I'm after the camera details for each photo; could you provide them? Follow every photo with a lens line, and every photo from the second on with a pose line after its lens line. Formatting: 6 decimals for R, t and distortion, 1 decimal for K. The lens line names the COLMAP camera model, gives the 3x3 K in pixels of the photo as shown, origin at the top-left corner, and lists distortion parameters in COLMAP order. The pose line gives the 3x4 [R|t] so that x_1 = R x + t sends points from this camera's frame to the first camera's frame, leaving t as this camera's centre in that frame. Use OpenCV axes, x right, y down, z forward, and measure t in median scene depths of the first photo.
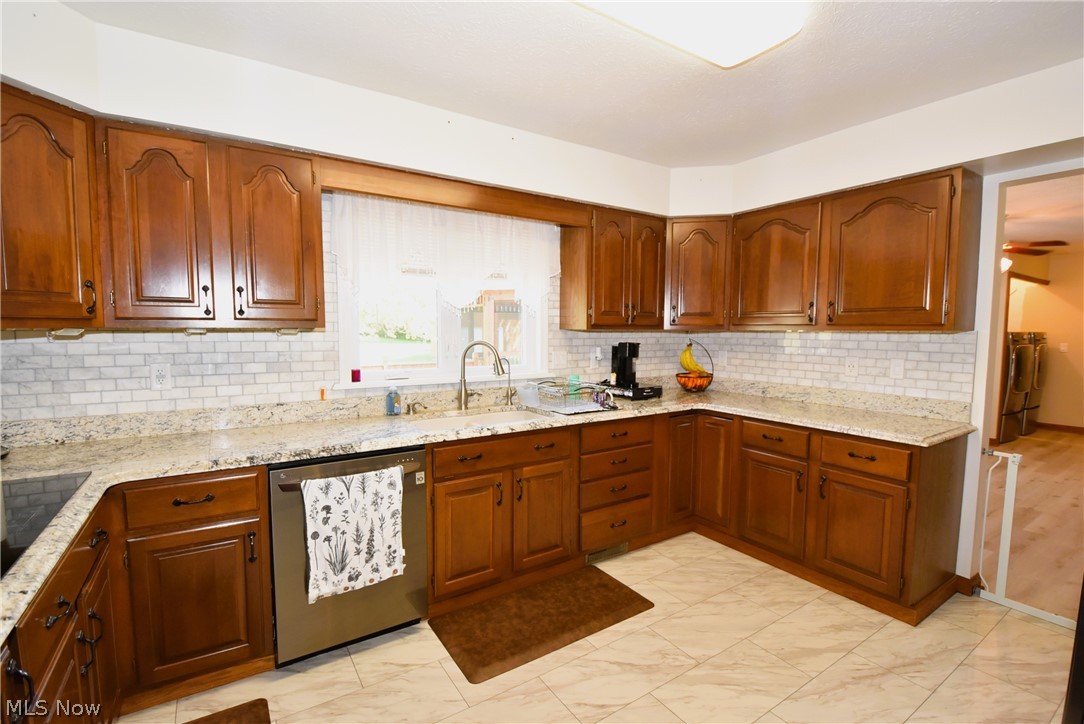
lens RADIAL K [[491.3, 0, 541.5], [0, 491.3, 366.3], [0, 0, 1]] dist [0.003181, -0.016290]
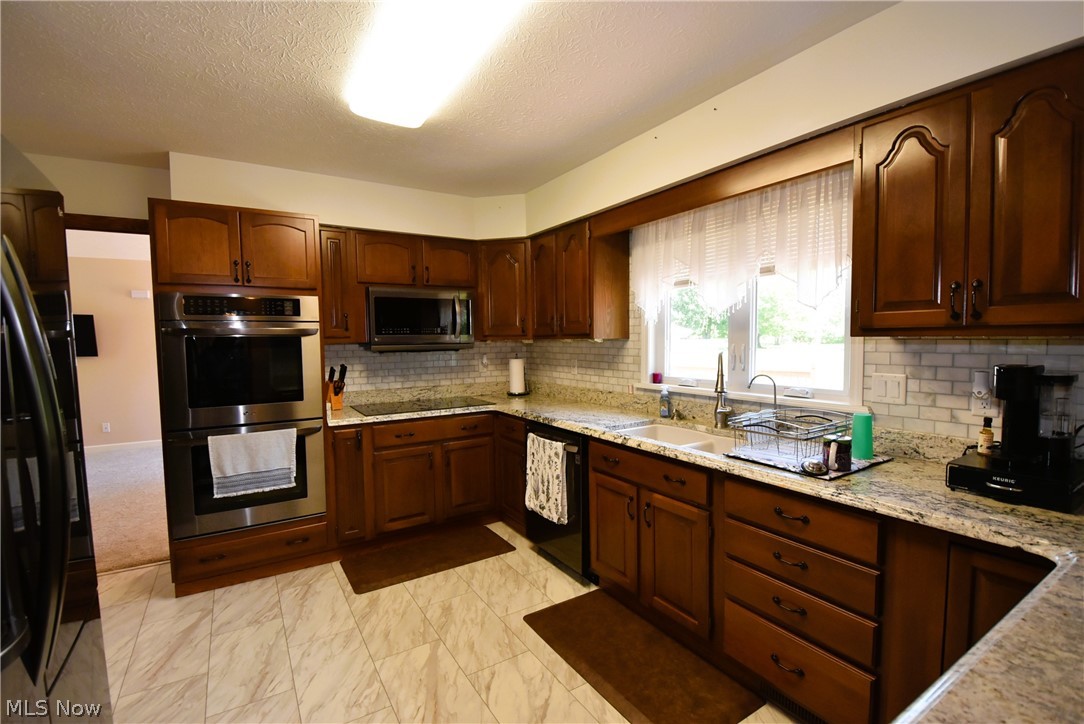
lens RADIAL K [[478.8, 0, 543.0], [0, 478.8, 382.1], [0, 0, 1]] dist [0.001846, 0.000018]
pose [[-0.014921, 0.086650, -0.996127, 0.964388], [-0.067349, 0.993888, 0.087464, -0.067423], [0.997618, 0.068394, -0.008994, 0.936370]]
